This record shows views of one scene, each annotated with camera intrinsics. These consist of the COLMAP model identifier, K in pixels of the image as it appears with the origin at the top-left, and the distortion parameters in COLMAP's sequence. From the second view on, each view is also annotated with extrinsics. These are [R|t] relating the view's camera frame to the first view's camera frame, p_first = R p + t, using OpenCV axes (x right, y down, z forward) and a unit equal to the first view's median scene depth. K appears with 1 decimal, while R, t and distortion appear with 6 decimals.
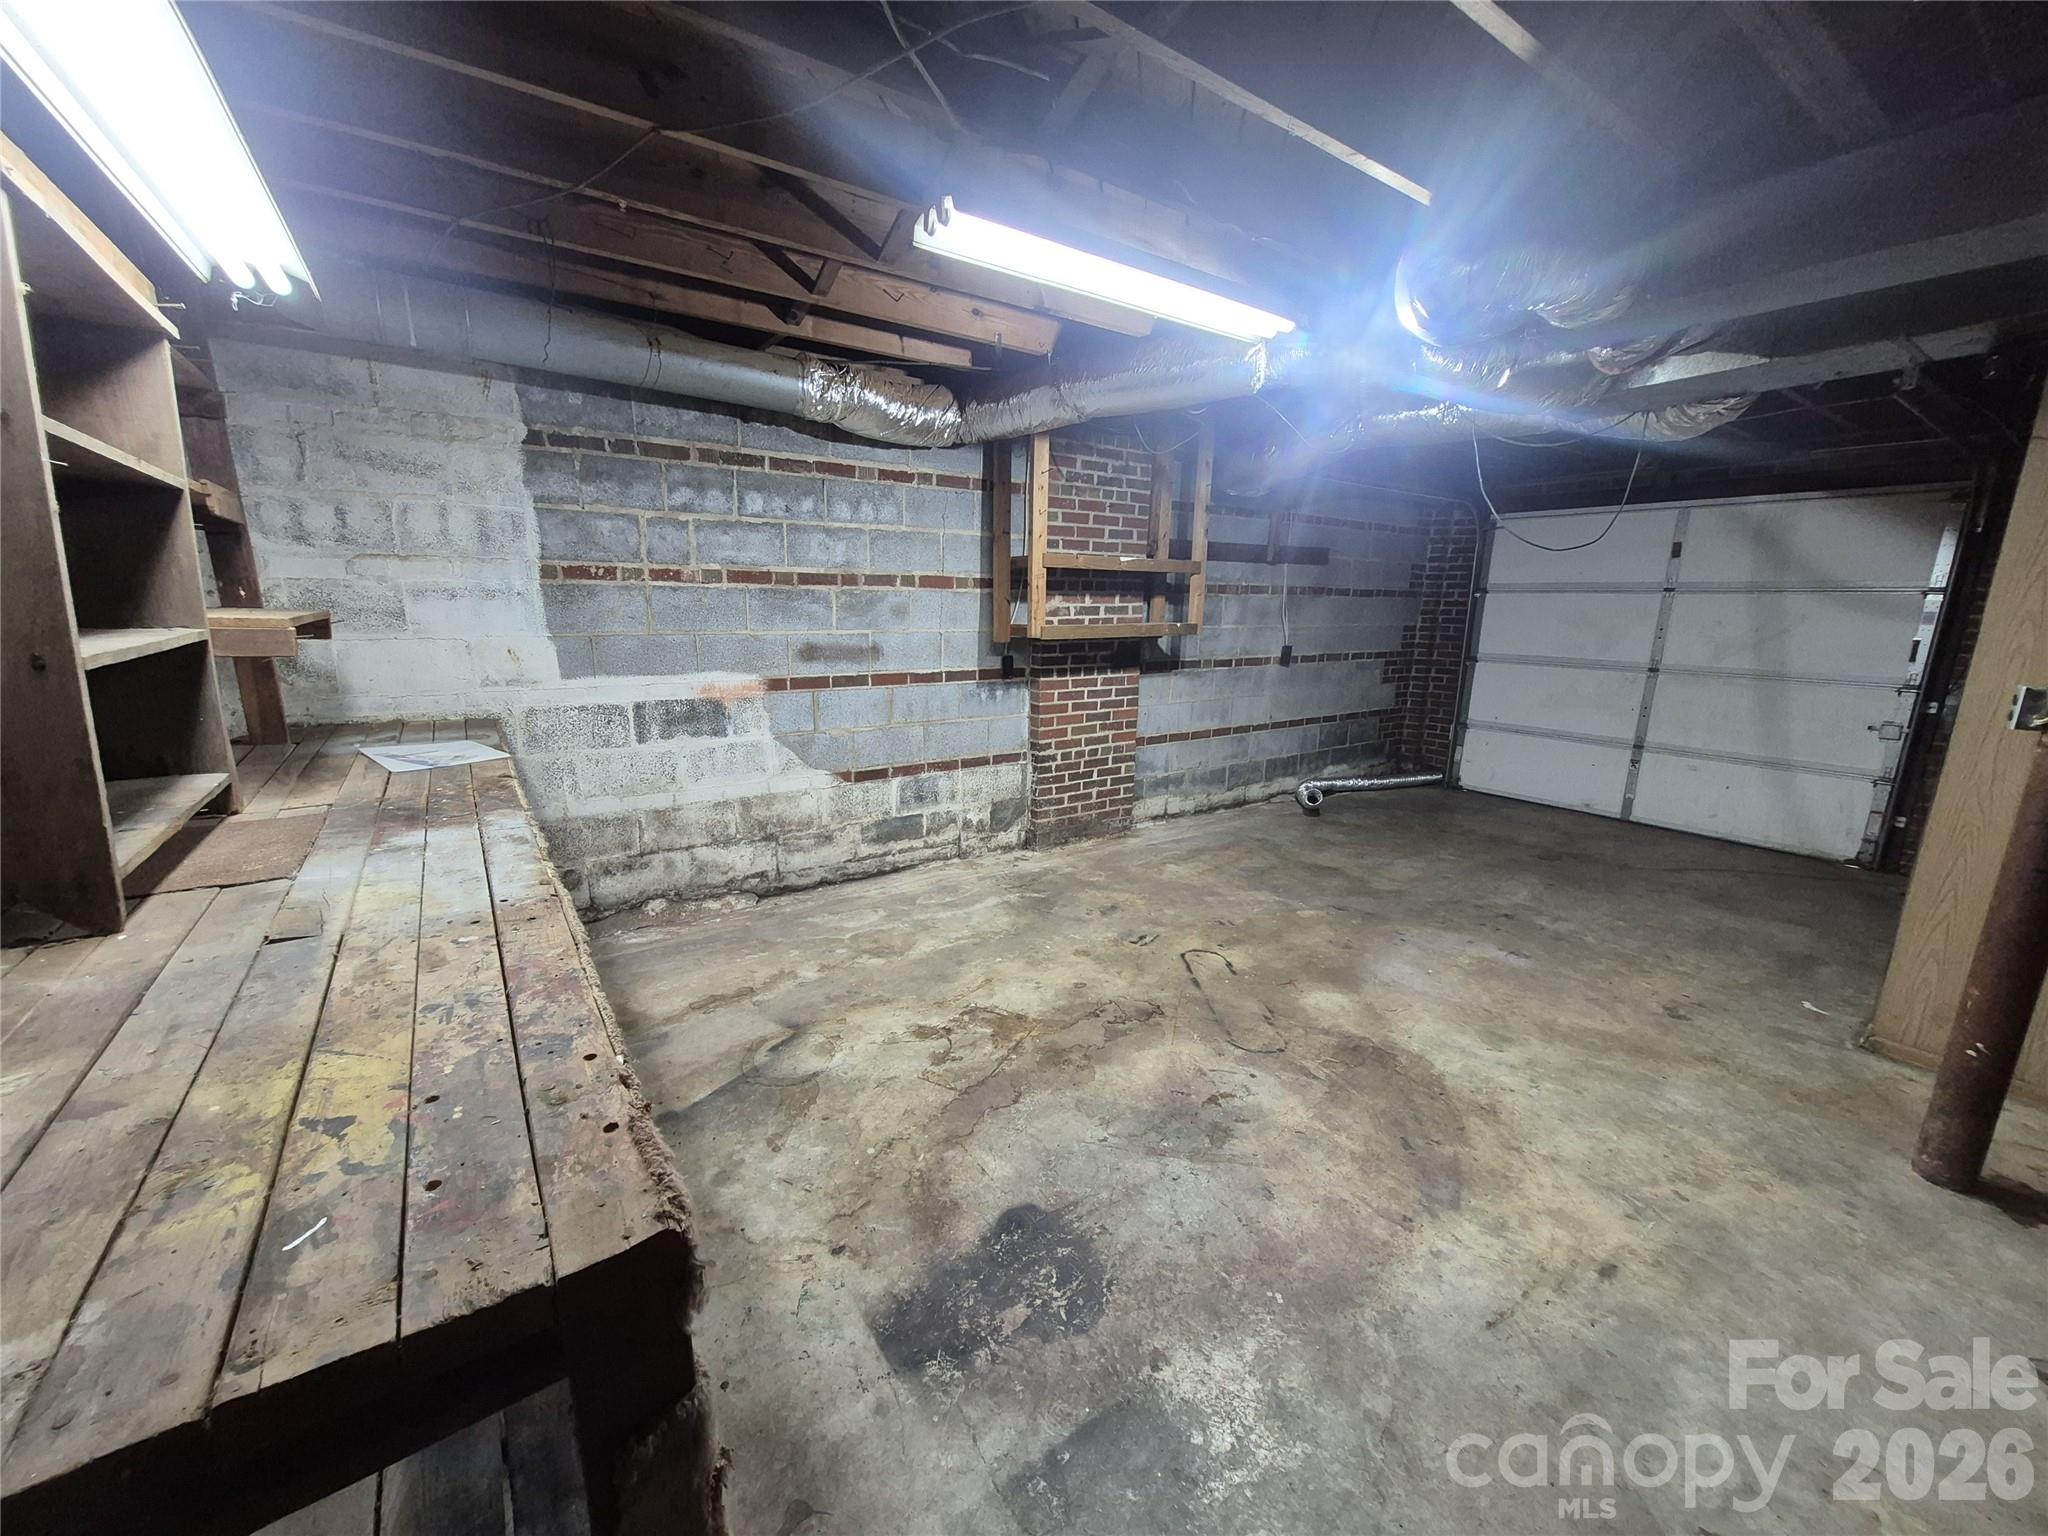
lens RADIAL K [[800.0, 0, 1010.0], [0, 800.0, 778.7], [0, 0, 1]] dist [0.007986, 0.000055]
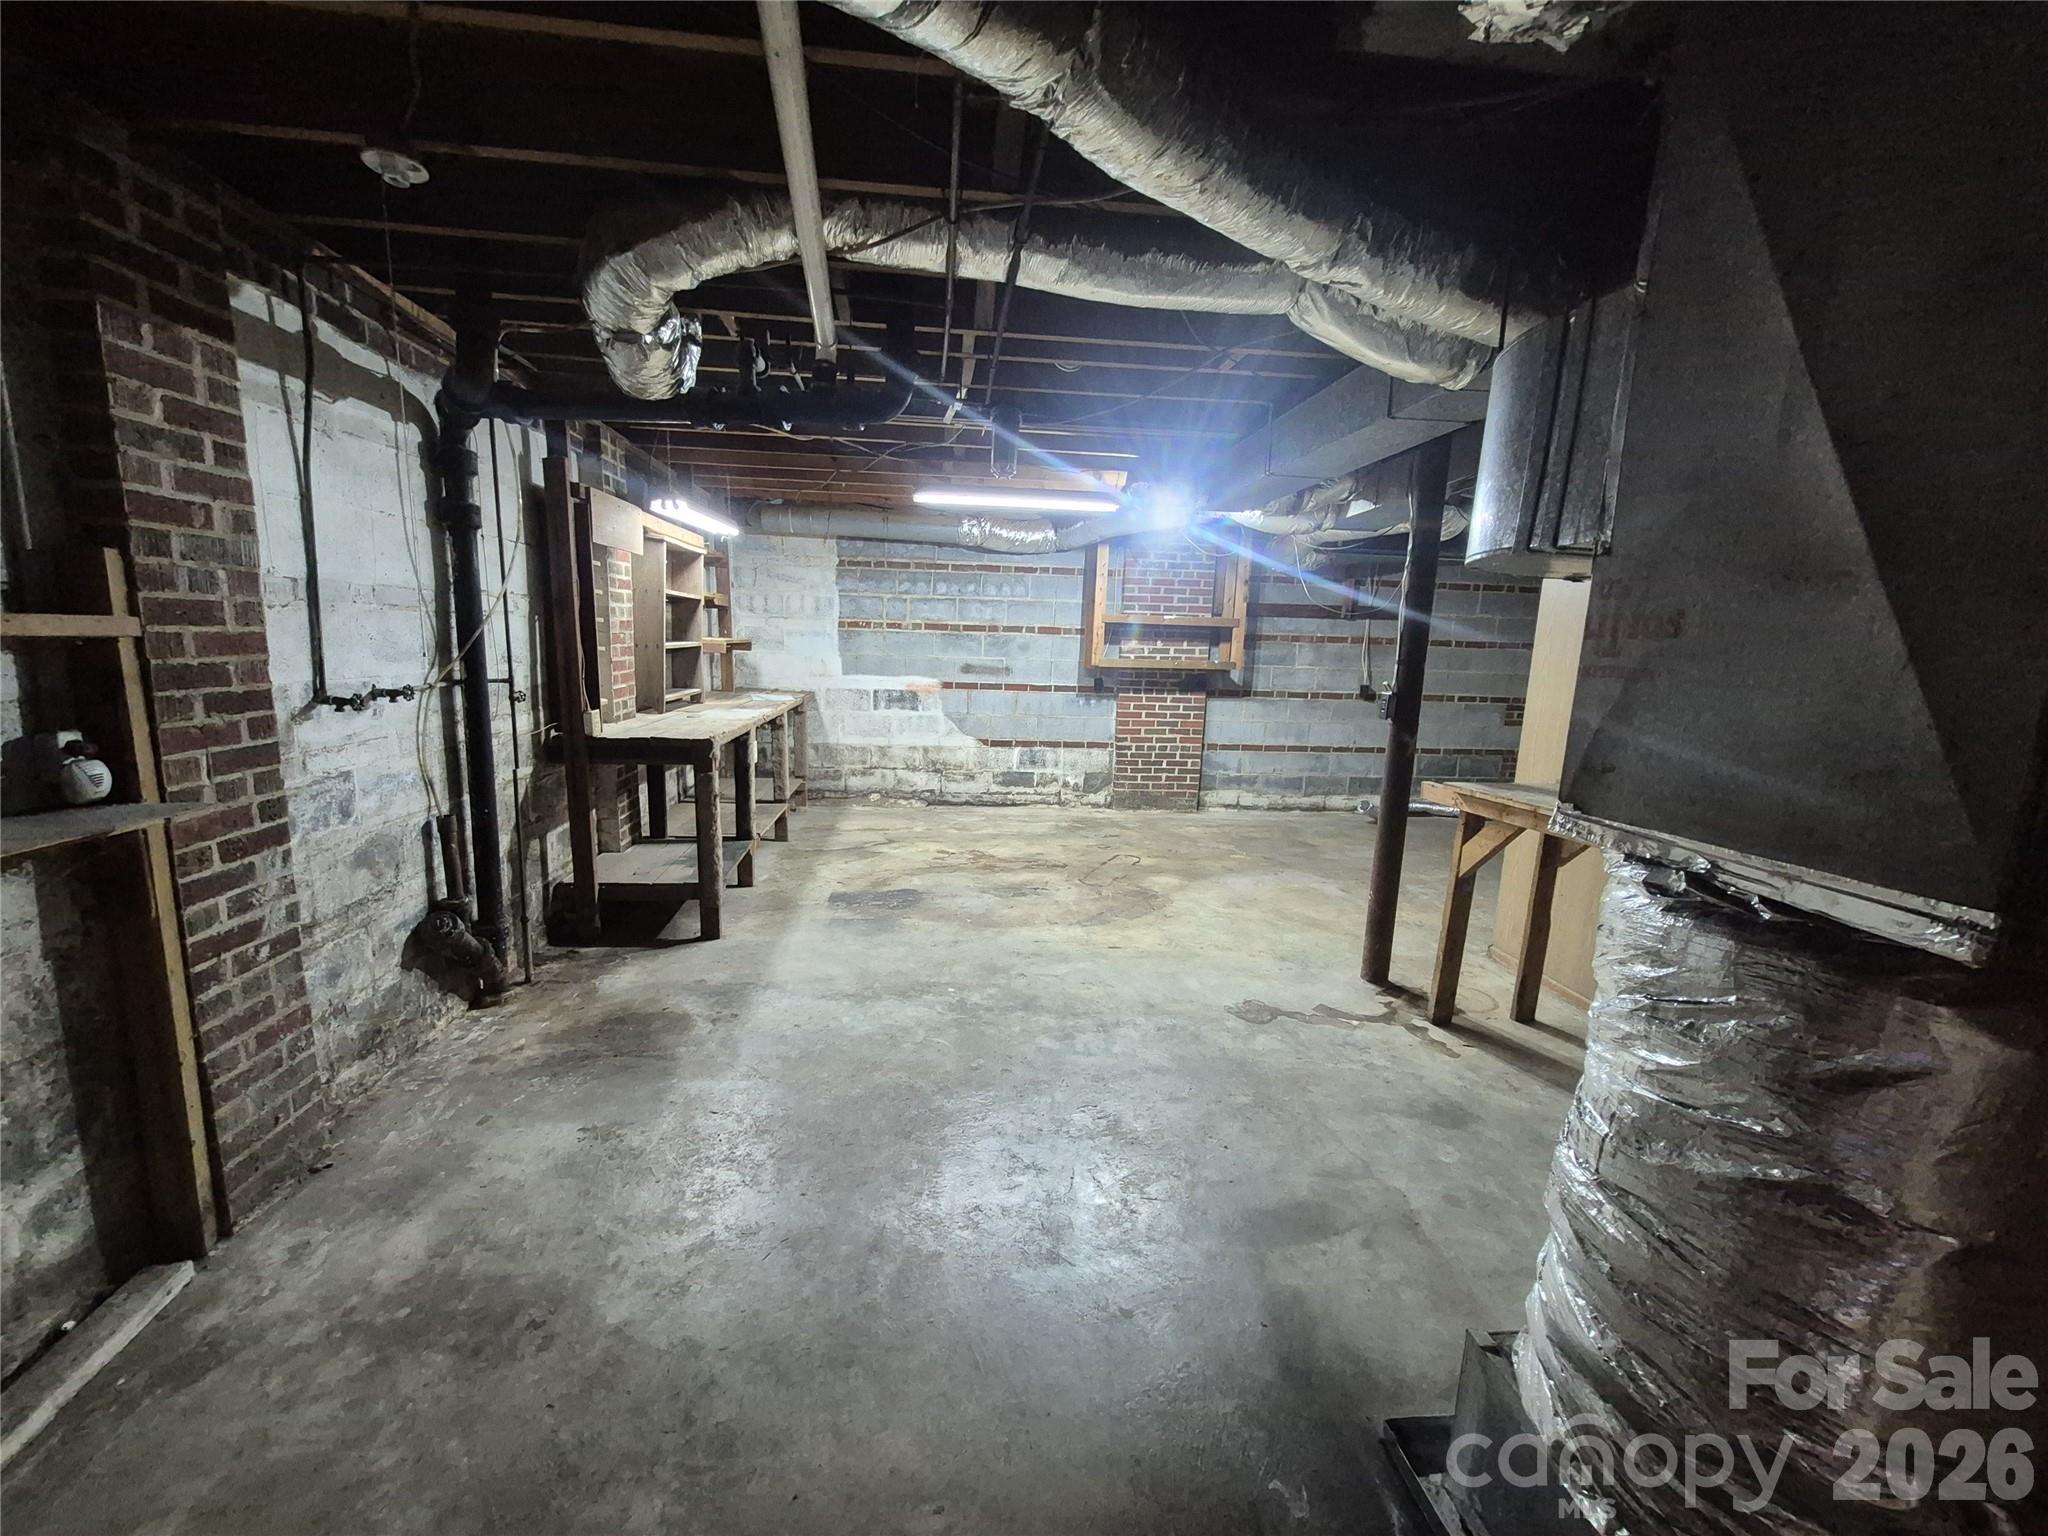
lens RADIAL K [[800.0, 0, 1010.0], [0, 800.0, 778.7], [0, 0, 1]] dist [0.007986, 0.000055]
pose [[0.873624, 0.096501, -0.476937, 0.688509], [-0.125547, 0.991654, -0.029324, 0.122194], [0.470127, 0.085496, 0.878448, -0.488479]]
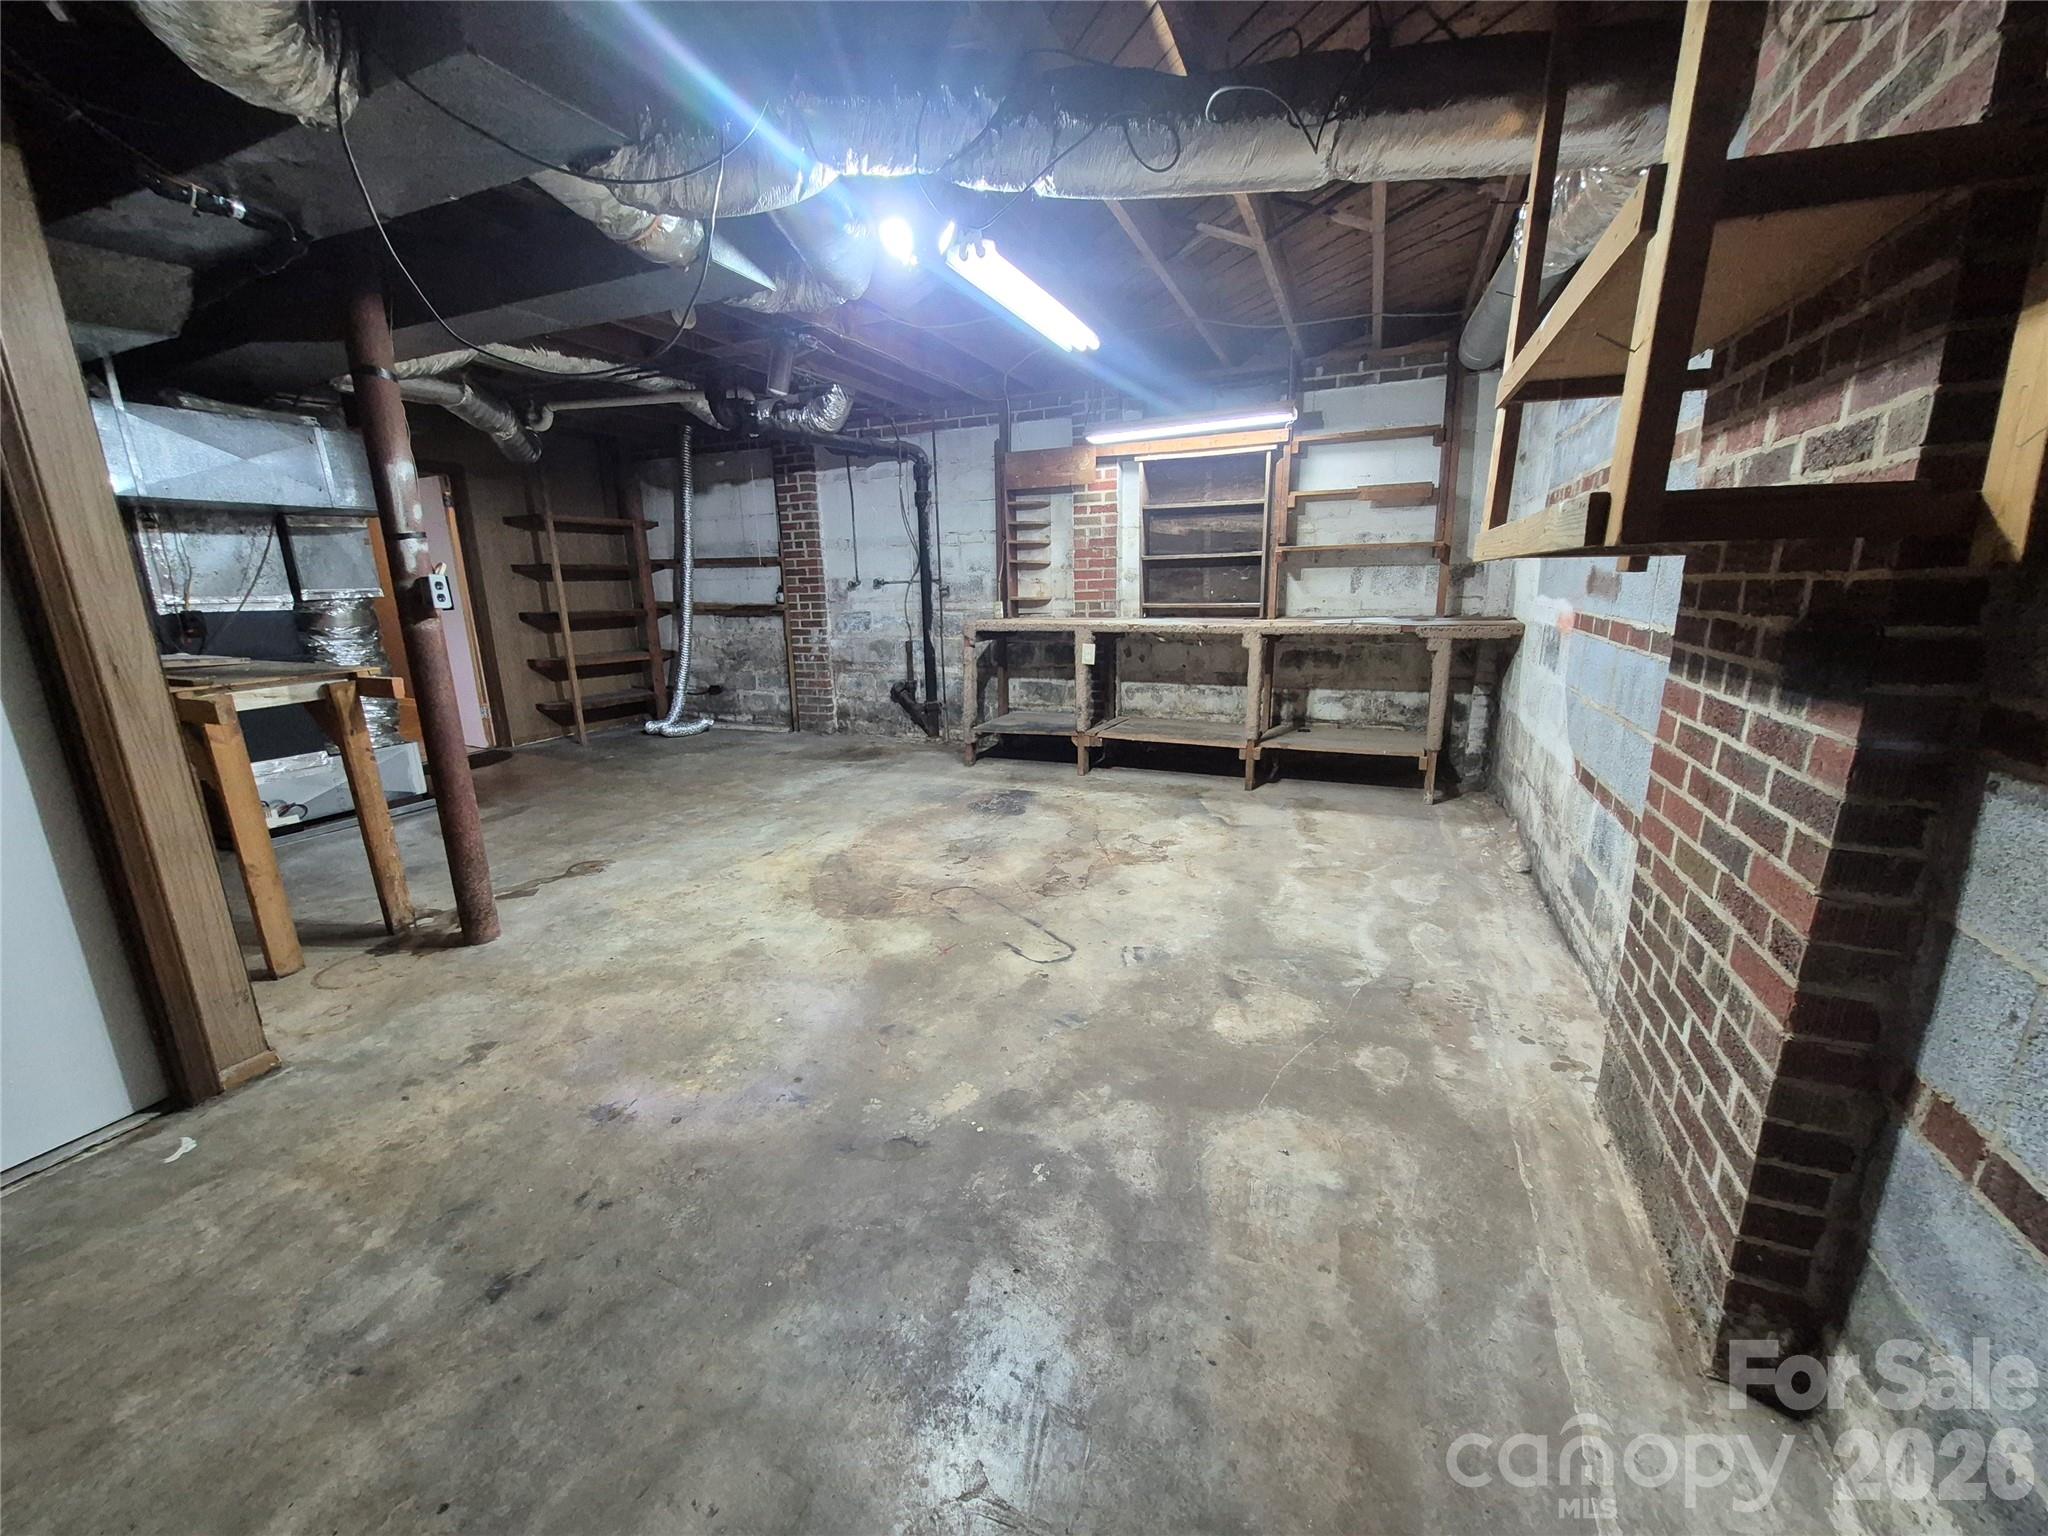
lens RADIAL K [[800.0, 0, 1010.0], [0, 800.0, 778.7], [0, 0, 1]] dist [0.007986, 0.000055]
pose [[-0.852111, 0.128486, -0.507344, 0.577173], [-0.109837, 0.903904, 0.413392, -0.232882], [0.511705, 0.407981, -0.756114, 1.317788]]
